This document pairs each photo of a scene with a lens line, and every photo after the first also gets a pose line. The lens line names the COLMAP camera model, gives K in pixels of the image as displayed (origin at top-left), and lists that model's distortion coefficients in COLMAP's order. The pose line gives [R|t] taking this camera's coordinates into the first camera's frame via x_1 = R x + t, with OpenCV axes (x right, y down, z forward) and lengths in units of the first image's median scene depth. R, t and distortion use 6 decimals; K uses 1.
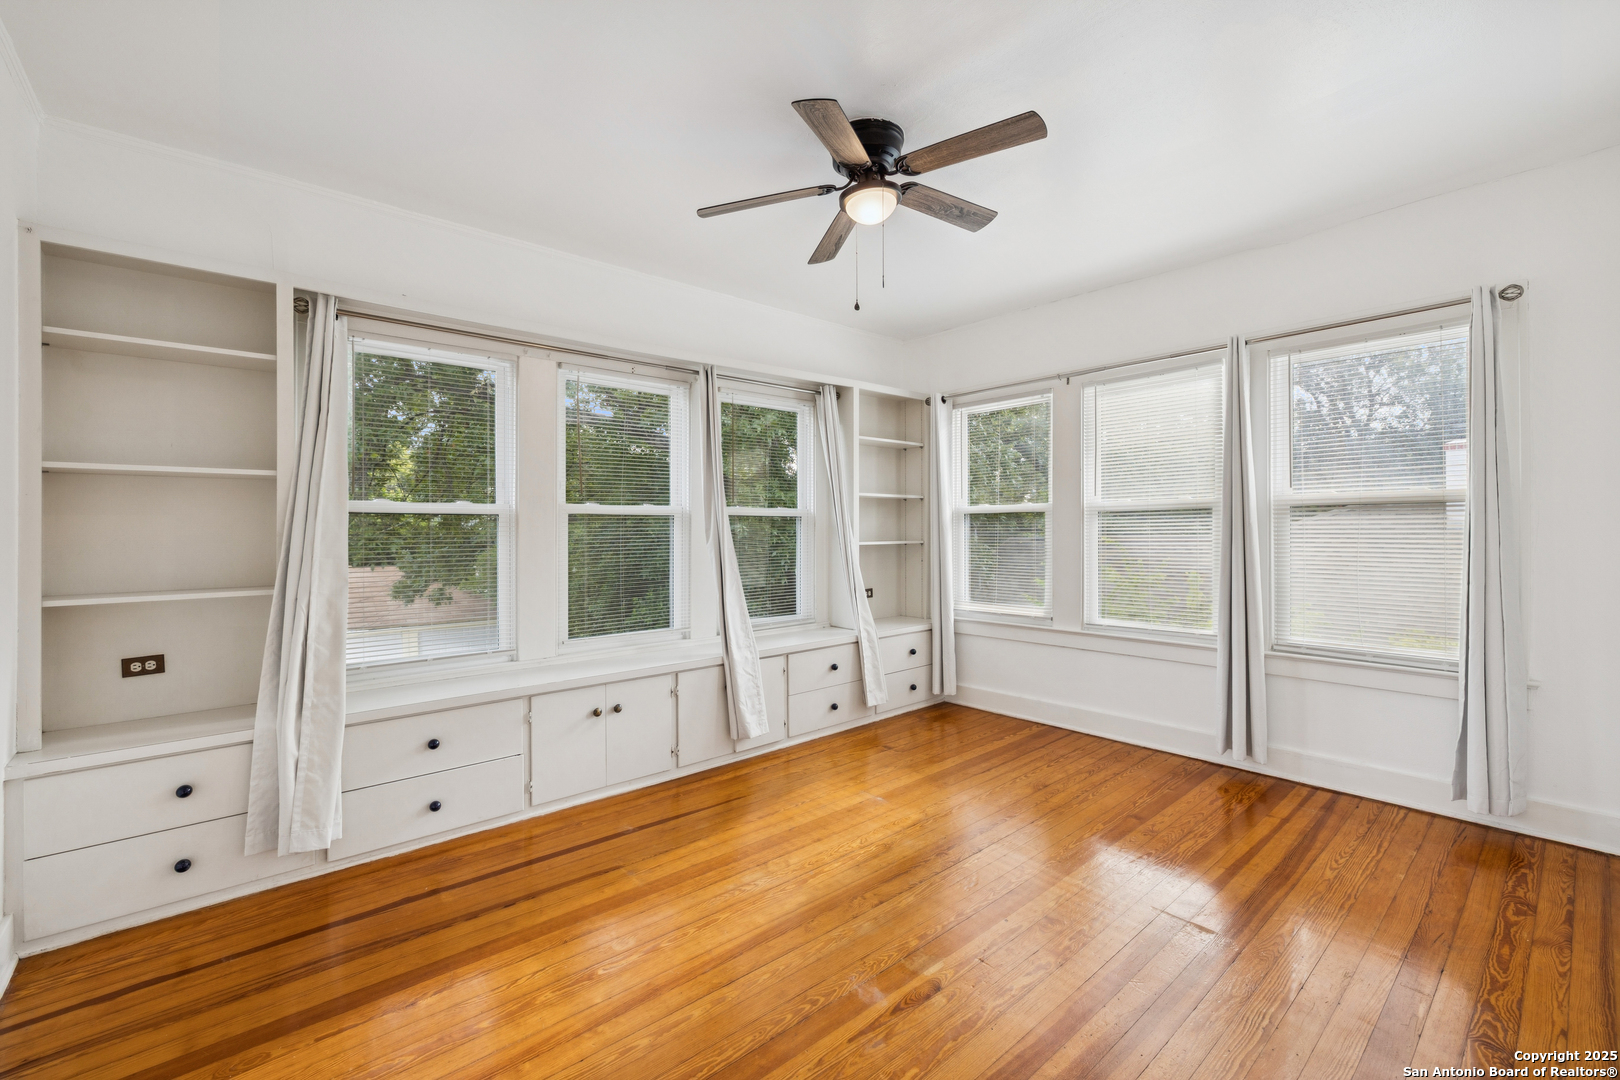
lens RADIAL K [[682.5, 0, 812.2], [0, 682.5, 534.7], [0, 0, 1]] dist [-0.000583, 0.000381]
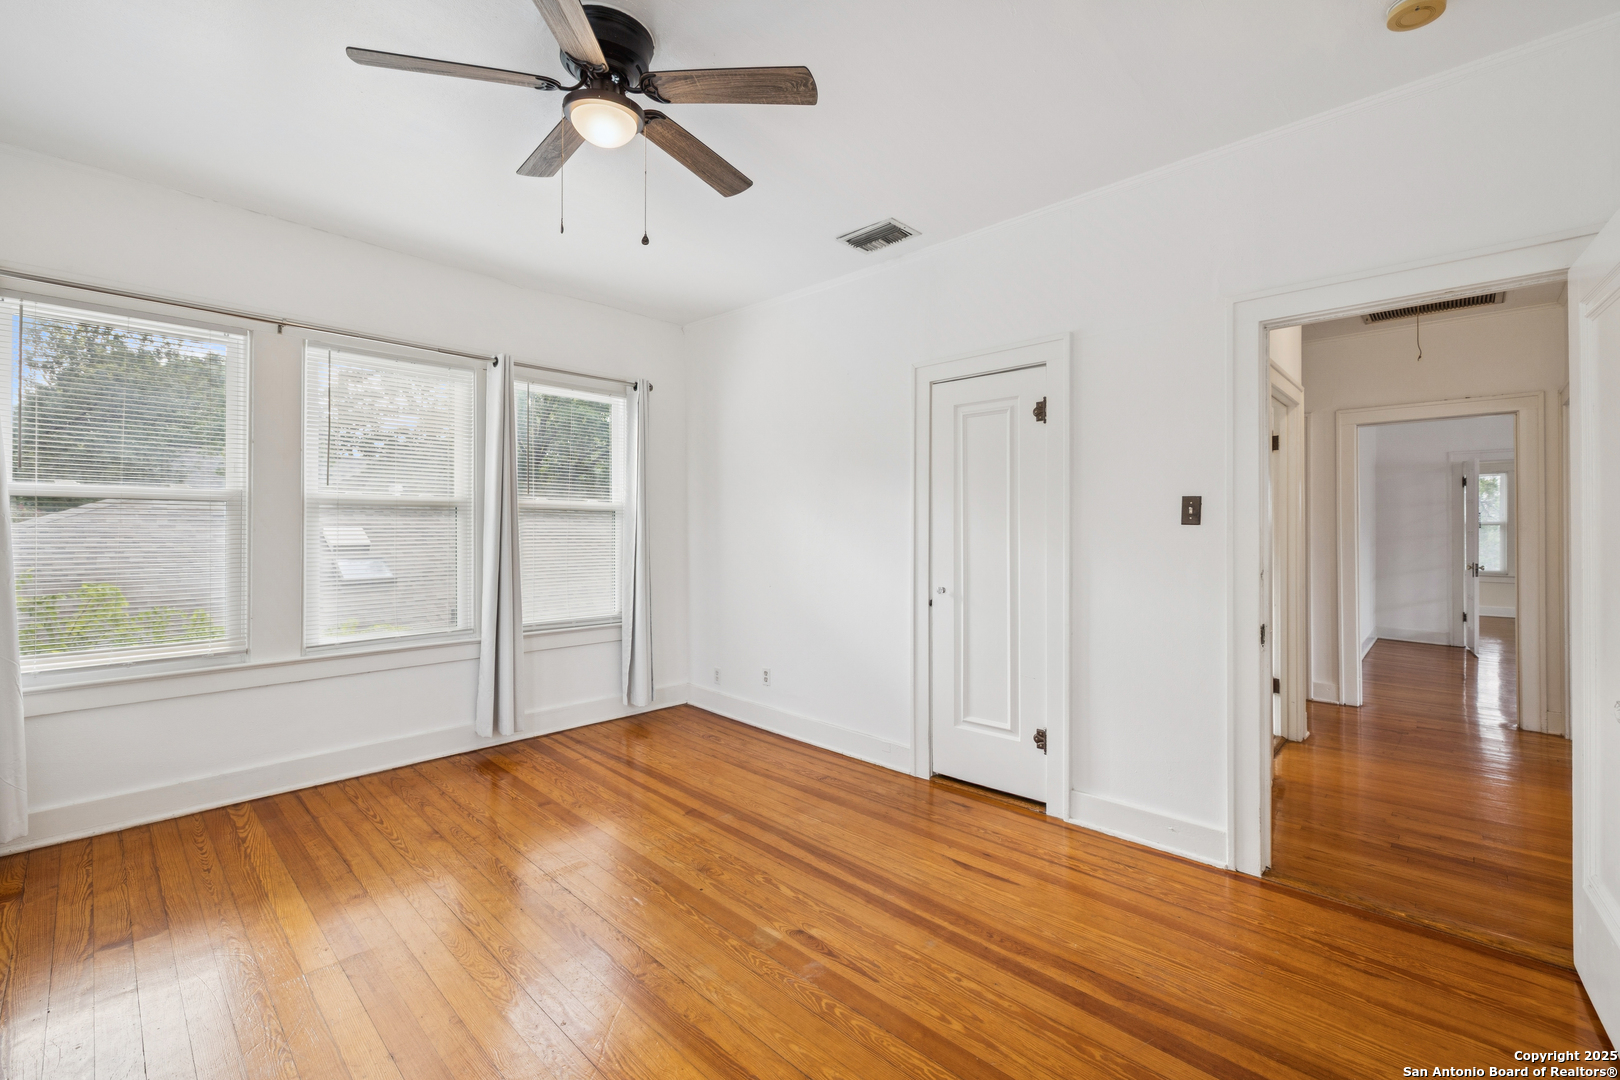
lens RADIAL K [[682.5, 0, 811.6], [0, 682.5, 529.2], [0, 0, 1]] dist [-0.000583, 0.000381]
pose [[-0.096904, 0.005237, 0.995280, -0.515965], [0.002015, 0.999985, -0.005066, -0.000130], [-0.995292, 0.001515, -0.096913, 0.590420]]
